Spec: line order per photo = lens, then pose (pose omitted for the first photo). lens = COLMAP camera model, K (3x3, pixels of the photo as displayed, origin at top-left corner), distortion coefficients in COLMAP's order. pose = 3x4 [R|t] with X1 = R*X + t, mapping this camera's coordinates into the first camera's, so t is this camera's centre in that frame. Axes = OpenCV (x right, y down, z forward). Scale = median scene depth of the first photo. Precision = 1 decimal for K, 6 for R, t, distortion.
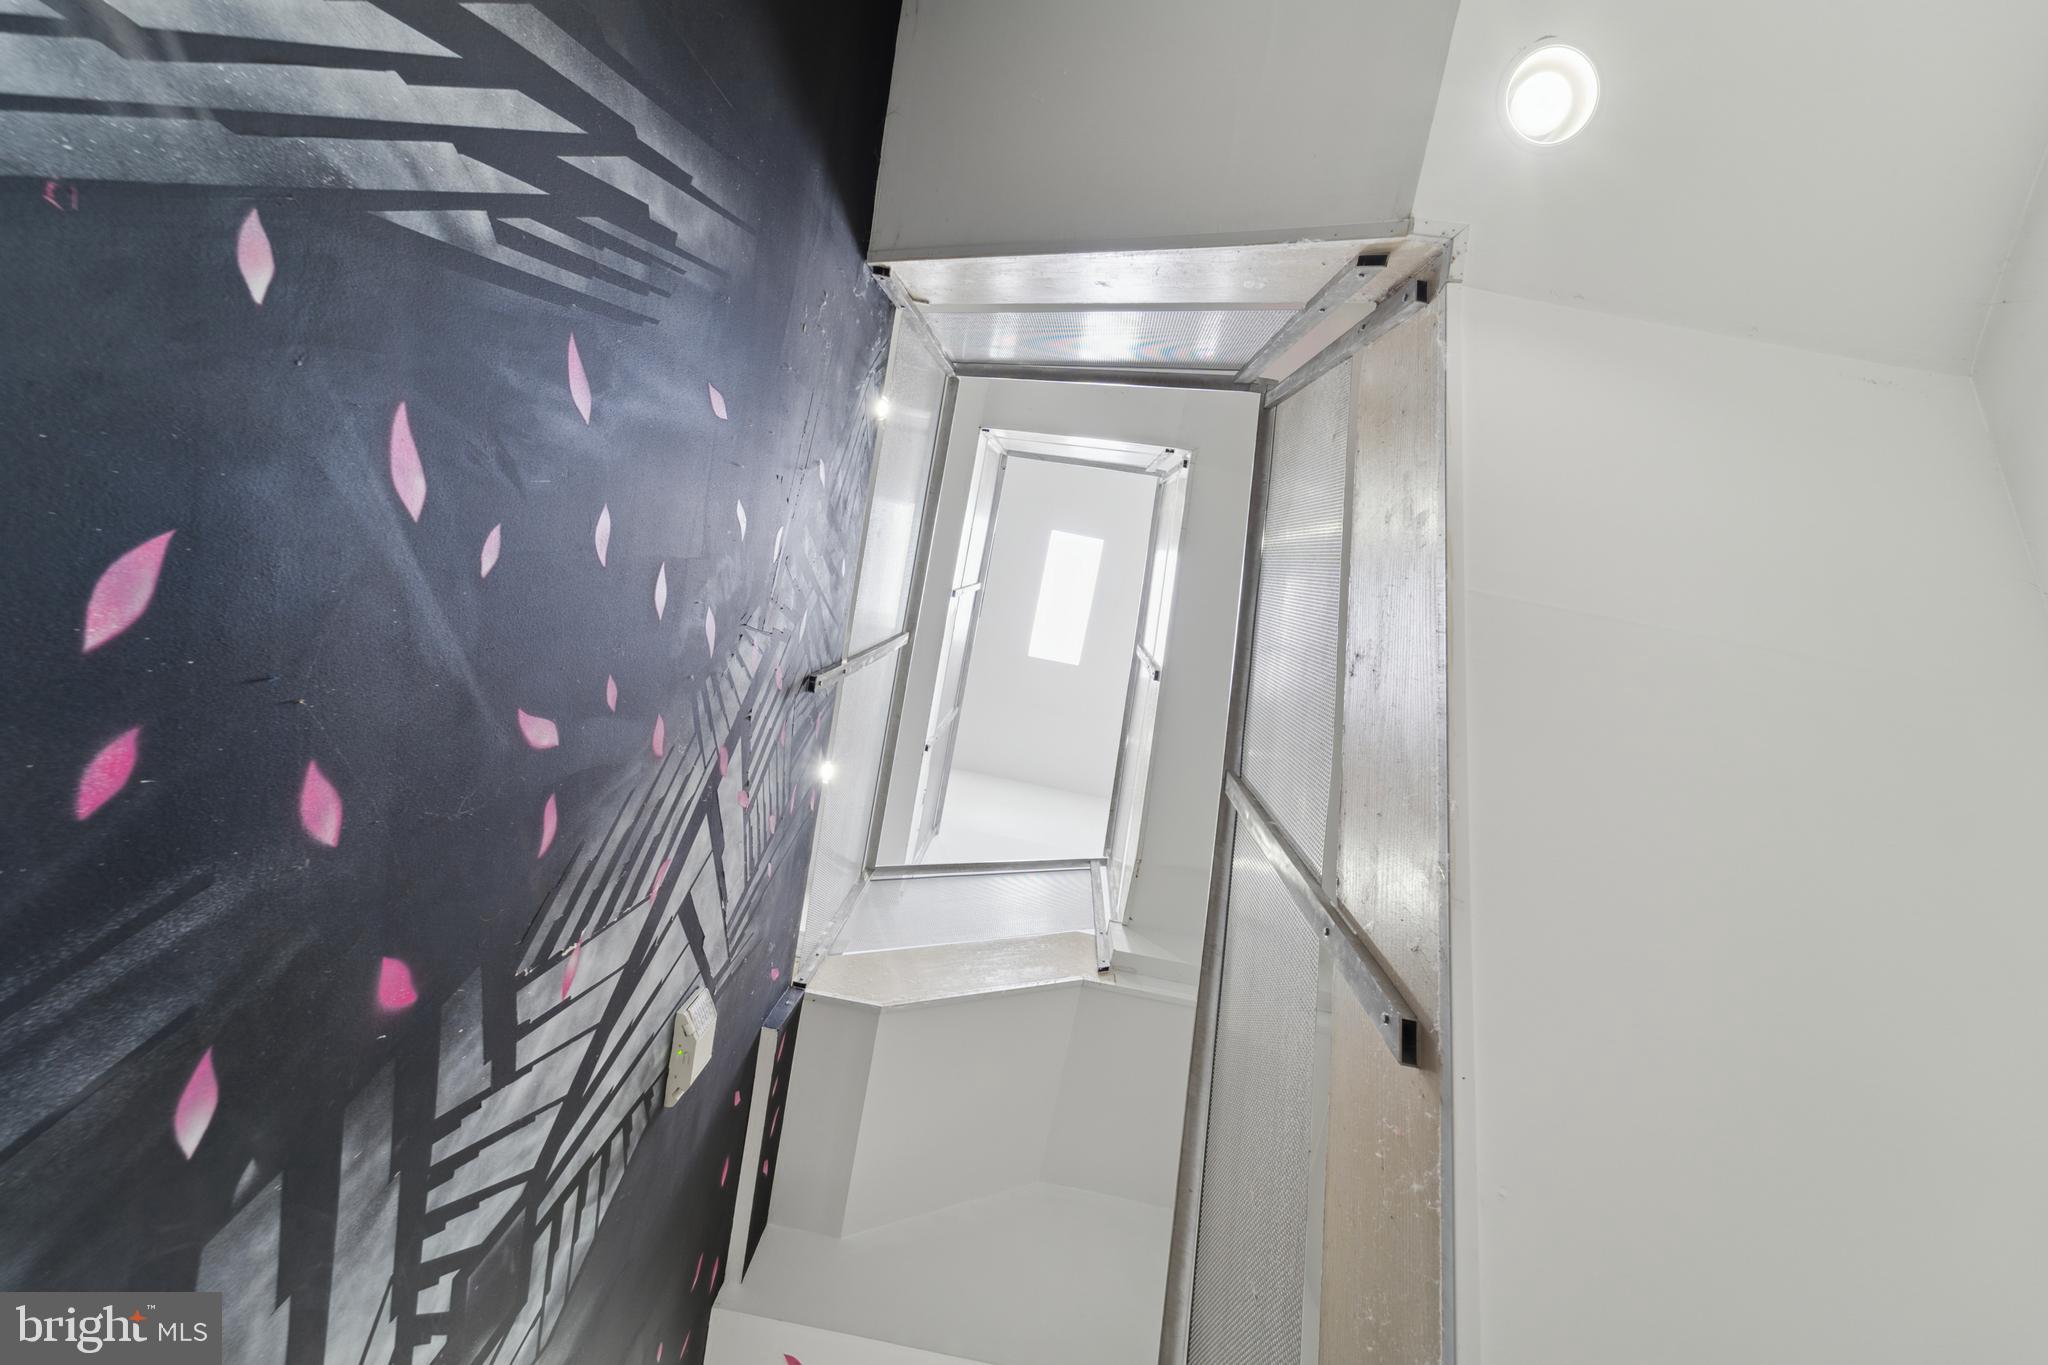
lens RADIAL K [[851.5, 0, 1023.8], [0, 851.5, 698.2], [0, 0, 1]] dist [0.007817, -0.001624]
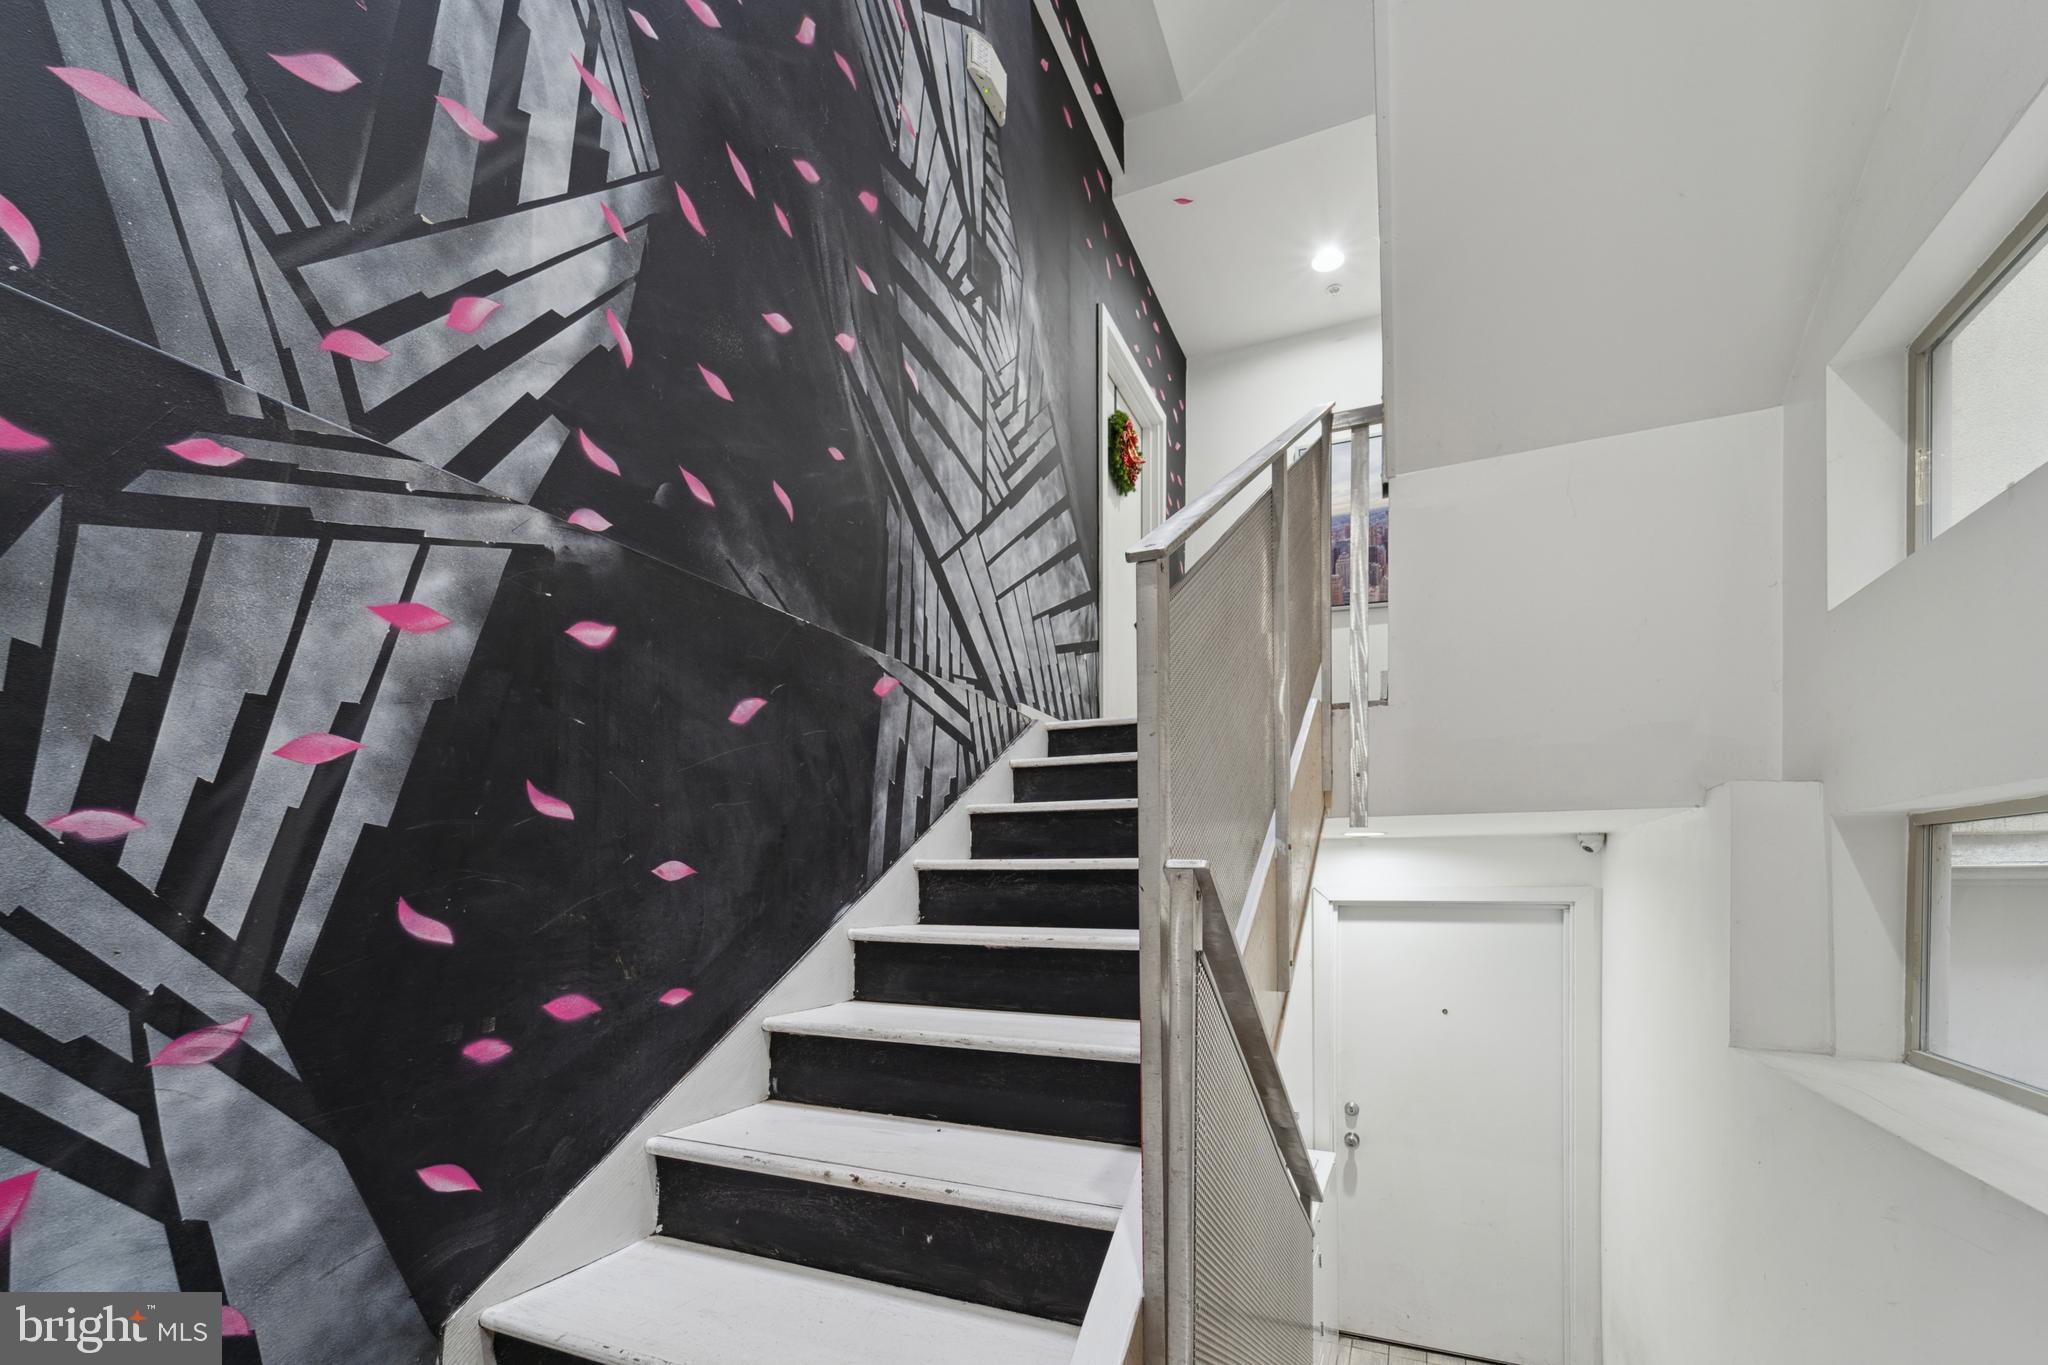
lens RADIAL K [[851.5, 0, 1023.9], [0, 851.5, 694.2], [0, 0, 1]] dist [0.007817, -0.001624]
pose [[0.826616, -0.145687, -0.543582, 0.391579], [0.560134, 0.306310, 0.769691, -0.480480], [0.054370, -0.940717, 0.334805, -0.586666]]
